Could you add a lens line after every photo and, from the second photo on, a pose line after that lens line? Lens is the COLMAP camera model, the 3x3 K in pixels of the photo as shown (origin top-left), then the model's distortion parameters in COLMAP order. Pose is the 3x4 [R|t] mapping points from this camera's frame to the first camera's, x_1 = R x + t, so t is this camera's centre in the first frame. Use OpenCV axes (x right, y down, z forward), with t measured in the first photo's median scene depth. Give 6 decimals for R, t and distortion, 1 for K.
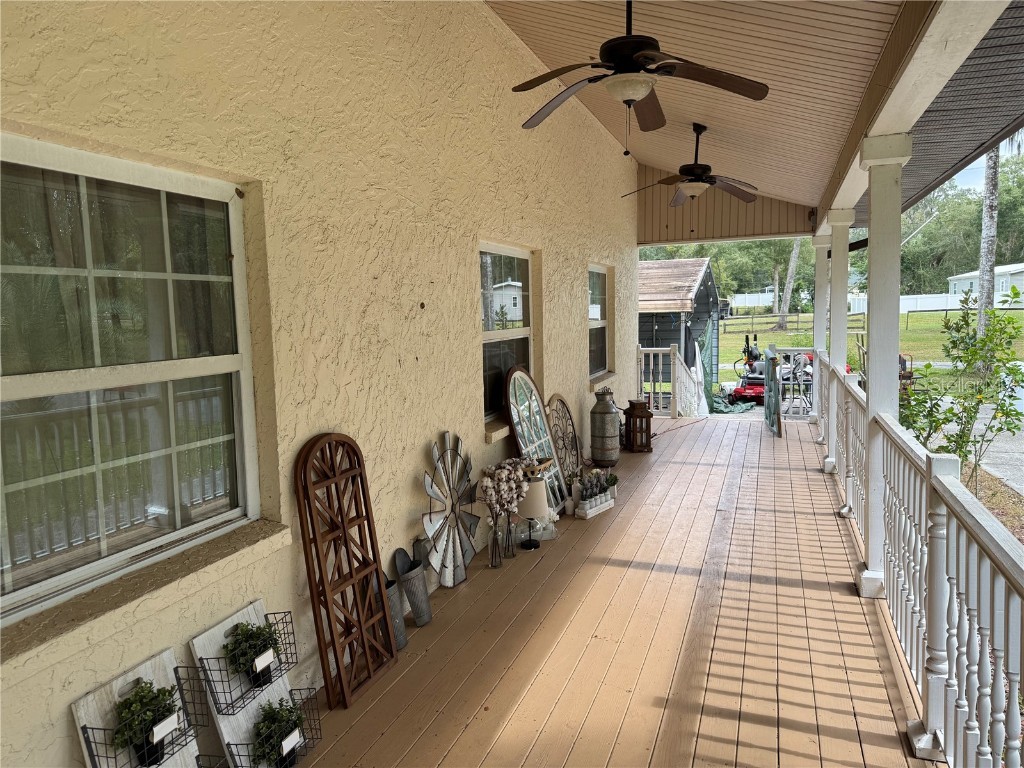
lens RADIAL K [[715.1, 0, 505.1], [0, 715.1, 384.1], [0, 0, 1]] dist [0.008441, -0.023433]
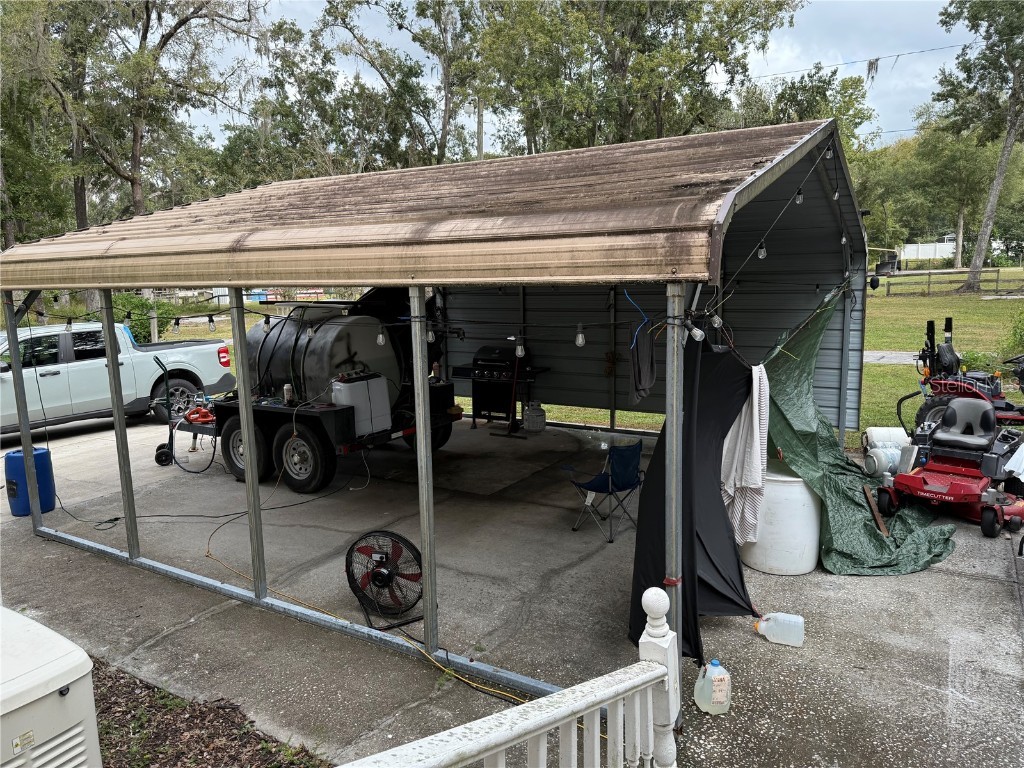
lens RADIAL K [[715.1, 0, 519.6], [0, 715.1, 378.6], [0, 0, 1]] dist [0.008441, -0.023433]
pose [[0.984197, 0.025229, -0.175271, 0.064906], [-0.015375, 0.998235, 0.057357, -0.021997], [0.176409, -0.053756, 0.982848, 0.203446]]
